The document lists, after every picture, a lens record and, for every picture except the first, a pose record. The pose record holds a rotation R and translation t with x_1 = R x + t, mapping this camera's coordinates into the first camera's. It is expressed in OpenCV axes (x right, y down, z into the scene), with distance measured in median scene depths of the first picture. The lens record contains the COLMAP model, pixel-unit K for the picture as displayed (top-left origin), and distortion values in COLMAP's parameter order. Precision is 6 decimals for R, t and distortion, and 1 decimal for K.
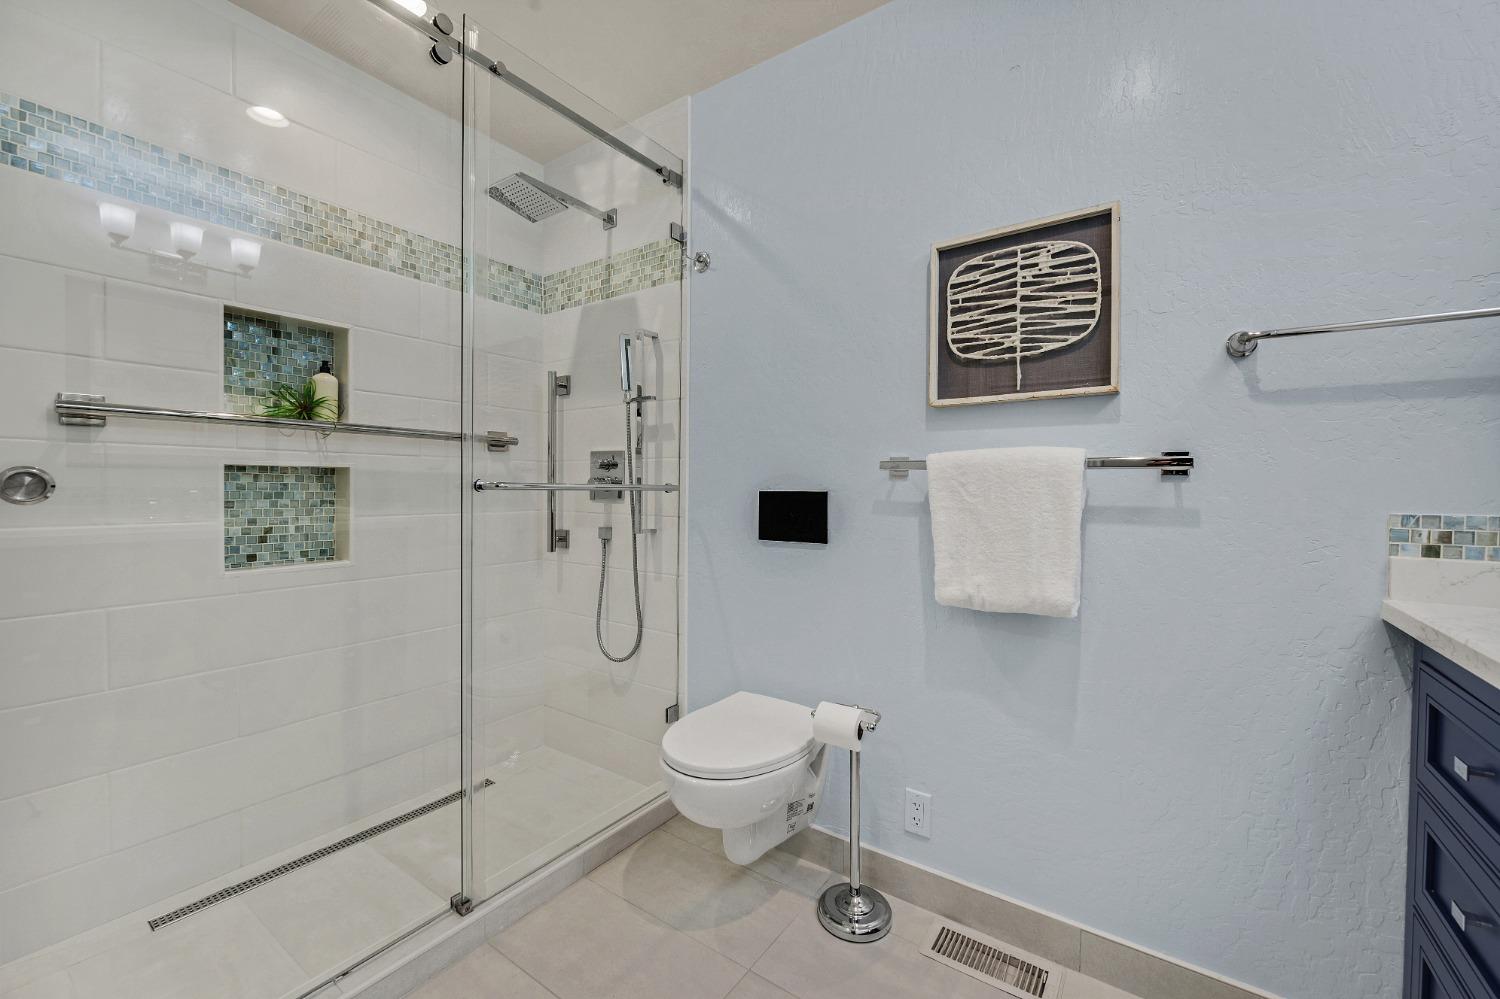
lens RADIAL K [[597.4, 0, 755.4], [0, 597.4, 494.9], [0, 0, 1]] dist [-0.006122, 0.000527]
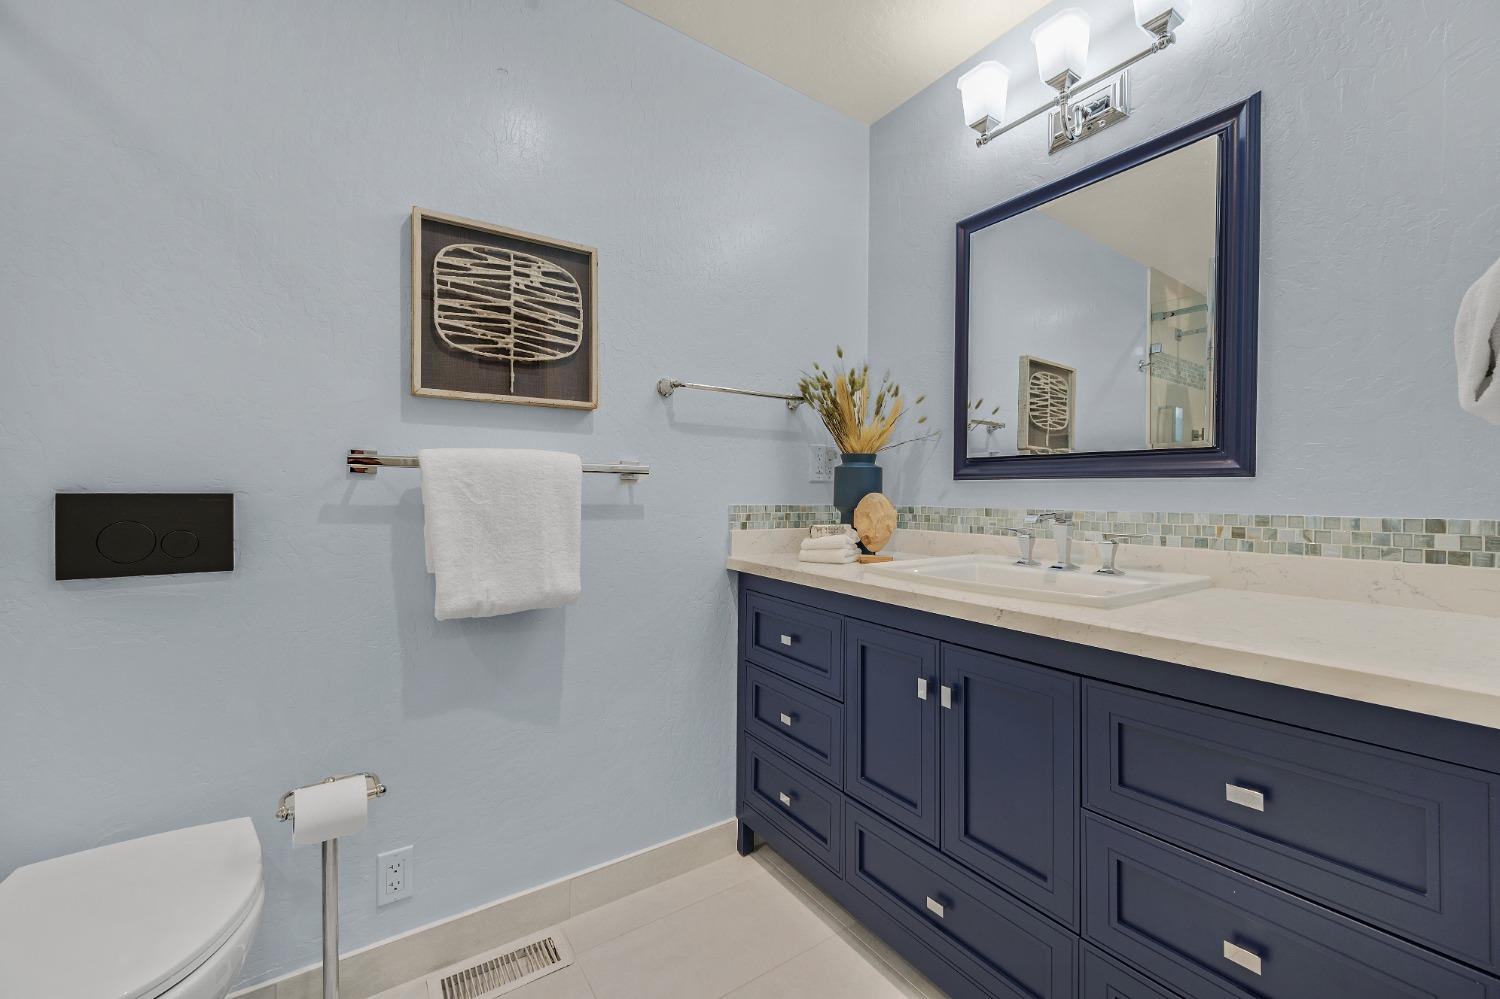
lens RADIAL K [[597.4, 0, 755.4], [0, 597.4, 494.9], [0, 0, 1]] dist [-0.006122, 0.000527]
pose [[0.361846, -0.007704, 0.932206, -0.358141], [0.007444, 0.999958, 0.005375, -0.003808], [-0.932208, 0.004995, 0.361888, 0.246720]]
